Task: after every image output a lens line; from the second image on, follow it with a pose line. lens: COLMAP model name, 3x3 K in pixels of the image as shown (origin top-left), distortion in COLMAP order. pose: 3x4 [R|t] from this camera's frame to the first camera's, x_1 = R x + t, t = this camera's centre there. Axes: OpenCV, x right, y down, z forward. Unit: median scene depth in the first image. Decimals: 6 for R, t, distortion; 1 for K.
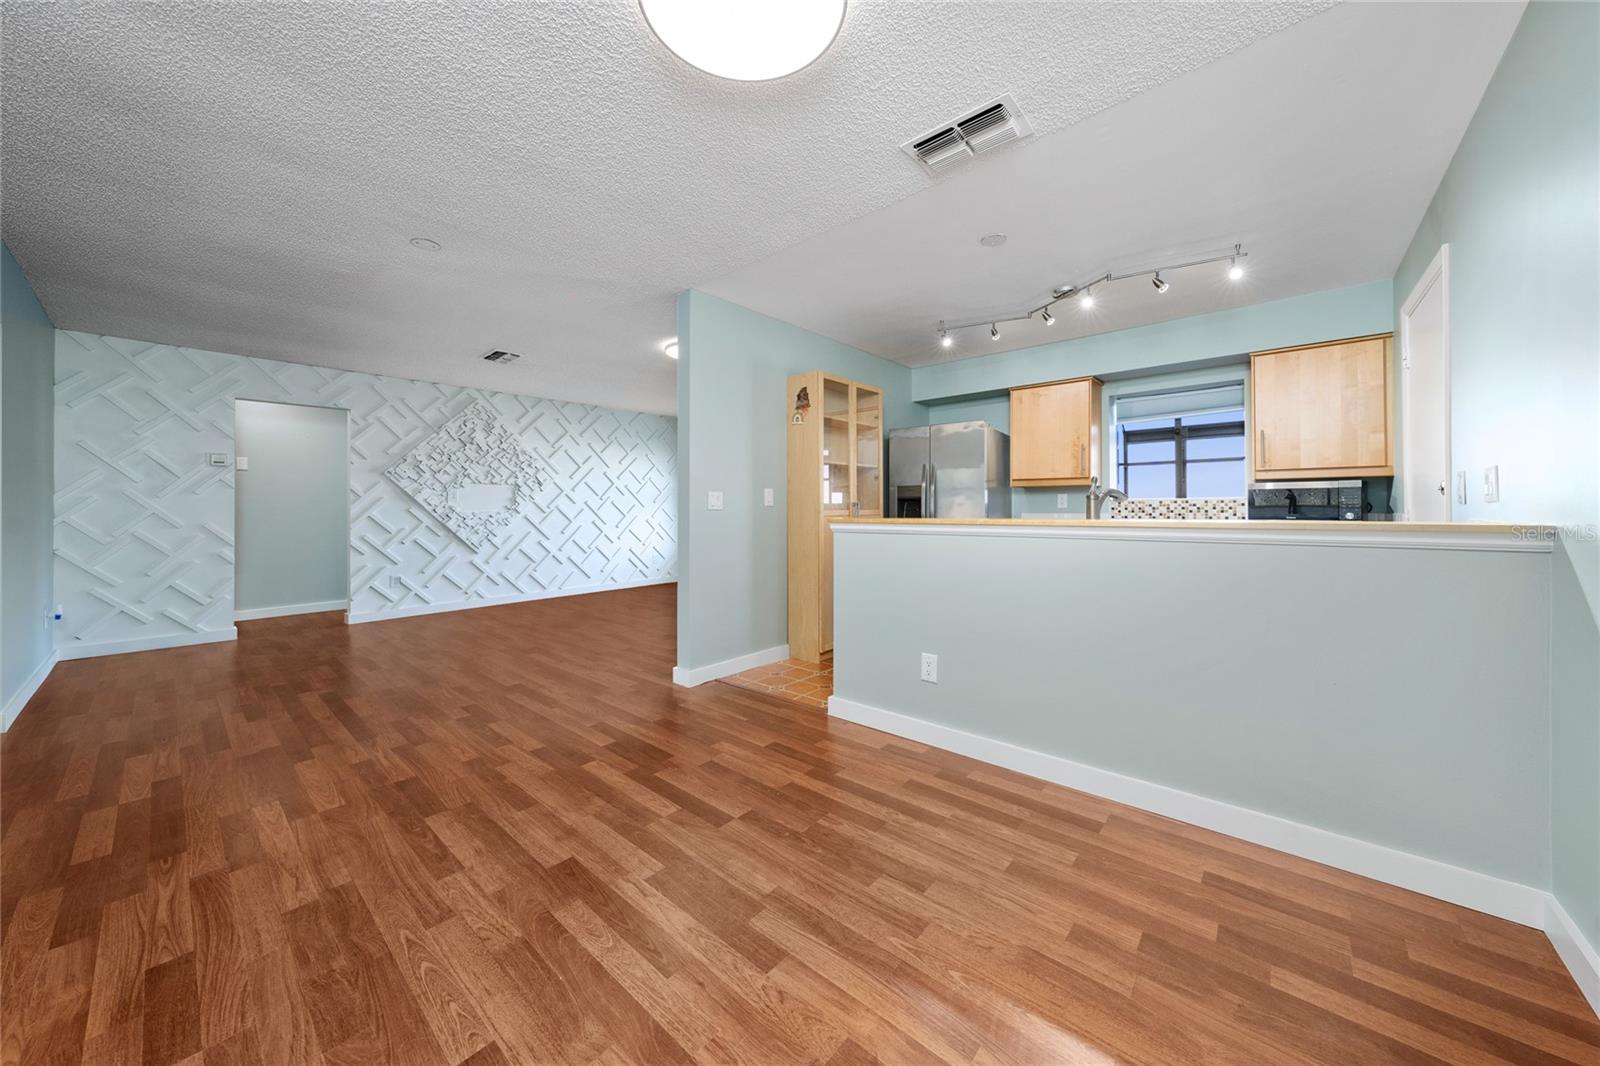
lens RADIAL K [[556.2, 0, 803.3], [0, 556.2, 515.9], [0, 0, 1]] dist [0.000928, 0.000179]
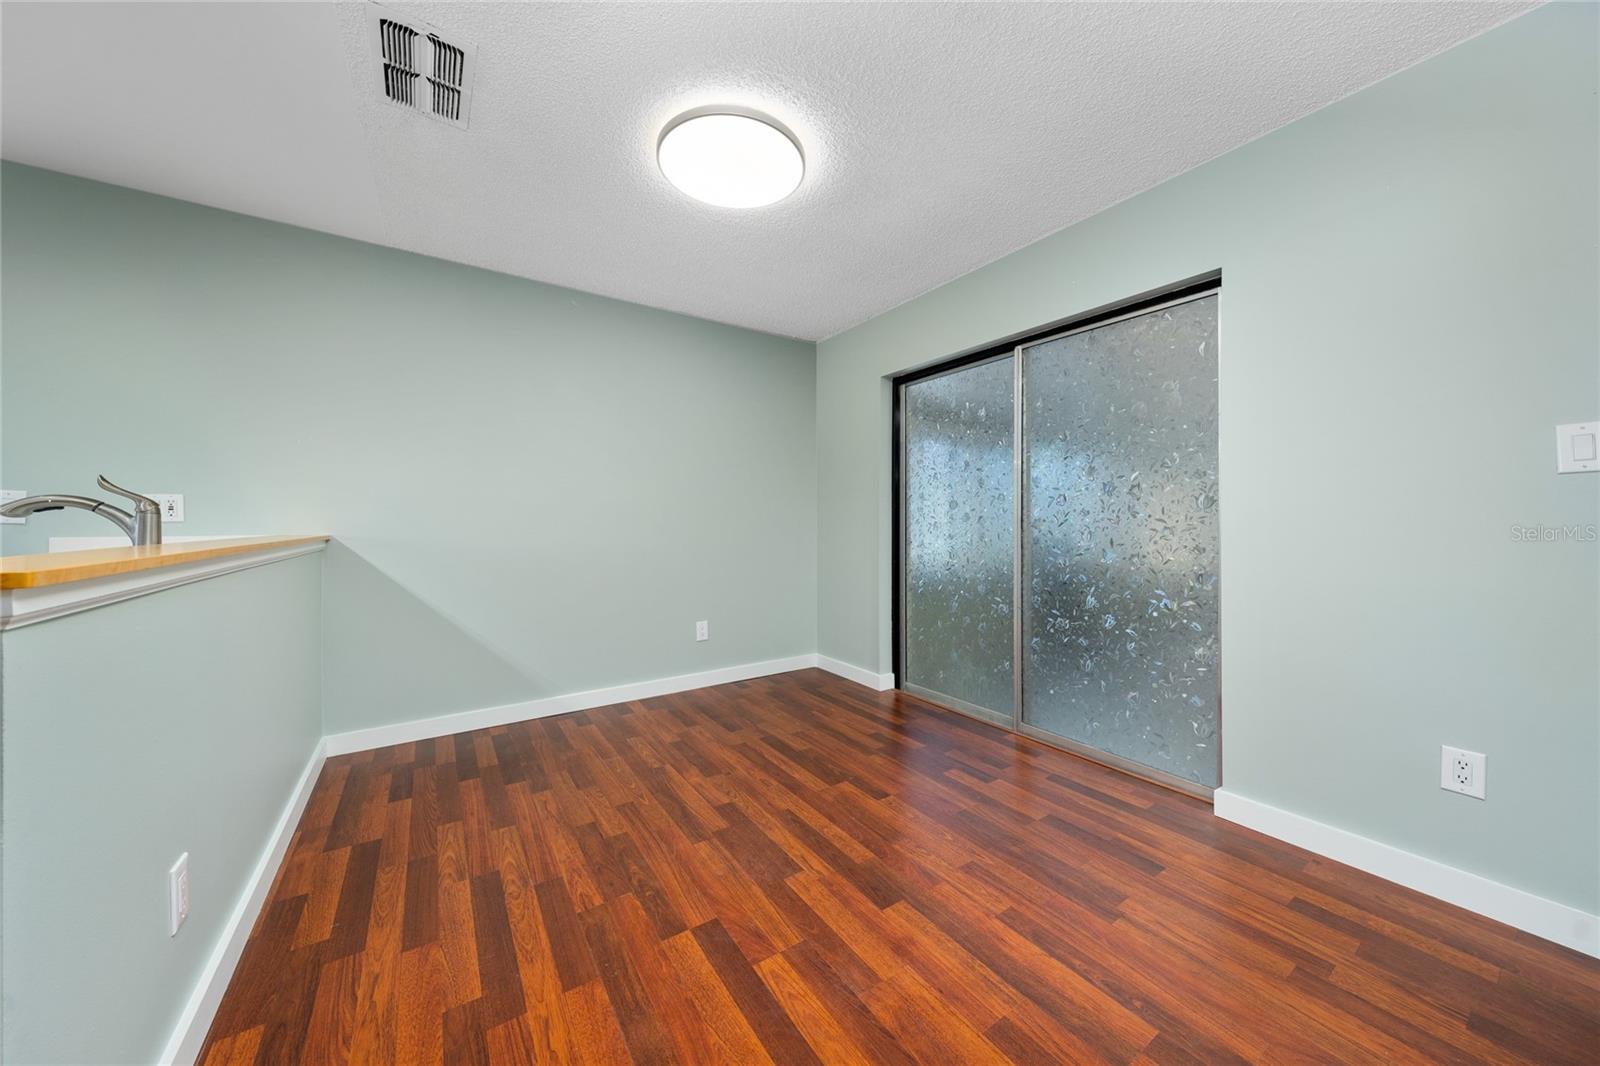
lens RADIAL K [[556.2, 0, 796.7], [0, 556.2, 527.4], [0, 0, 1]] dist [0.000928, 0.000179]
pose [[-0.962936, 0.005900, 0.269667, -0.523281], [0.011697, 0.999734, 0.019893, -0.021667], [-0.269478, 0.022310, -0.962748, 1.868064]]
